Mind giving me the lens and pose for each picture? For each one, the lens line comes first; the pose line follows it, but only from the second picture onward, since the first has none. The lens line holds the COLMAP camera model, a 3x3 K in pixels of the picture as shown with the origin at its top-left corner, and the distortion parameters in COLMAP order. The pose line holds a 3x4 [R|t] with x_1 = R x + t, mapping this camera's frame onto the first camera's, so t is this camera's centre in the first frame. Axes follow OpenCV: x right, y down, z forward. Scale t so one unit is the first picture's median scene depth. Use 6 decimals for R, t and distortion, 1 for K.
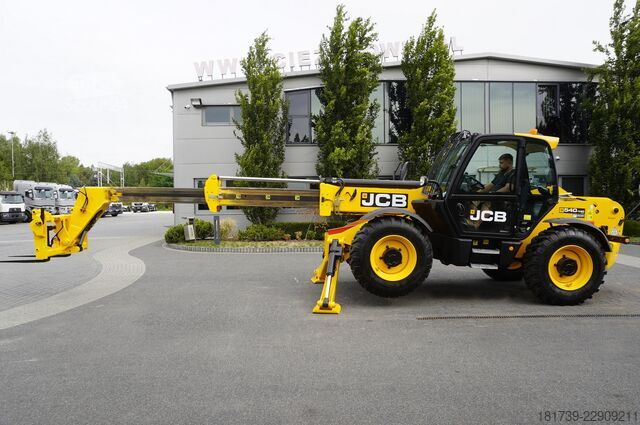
lens RADIAL K [[429.5, 0, 318.5], [0, 429.5, 212.1], [0, 0, 1]] dist [-0.029776, 0.018112]
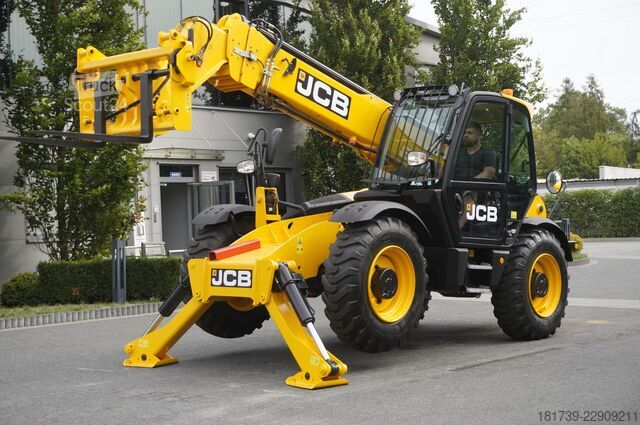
lens RADIAL K [[1079.9, 0, 322.6], [0, 1079.9, 212.7], [0, 0, 1]] dist [-0.001603, 0.000000]
pose [[0.681299, -0.006067, 0.731980, -0.437752], [0.046057, 0.998340, -0.034593, 0.023928], [-0.730555, 0.057281, 0.680447, 0.012736]]
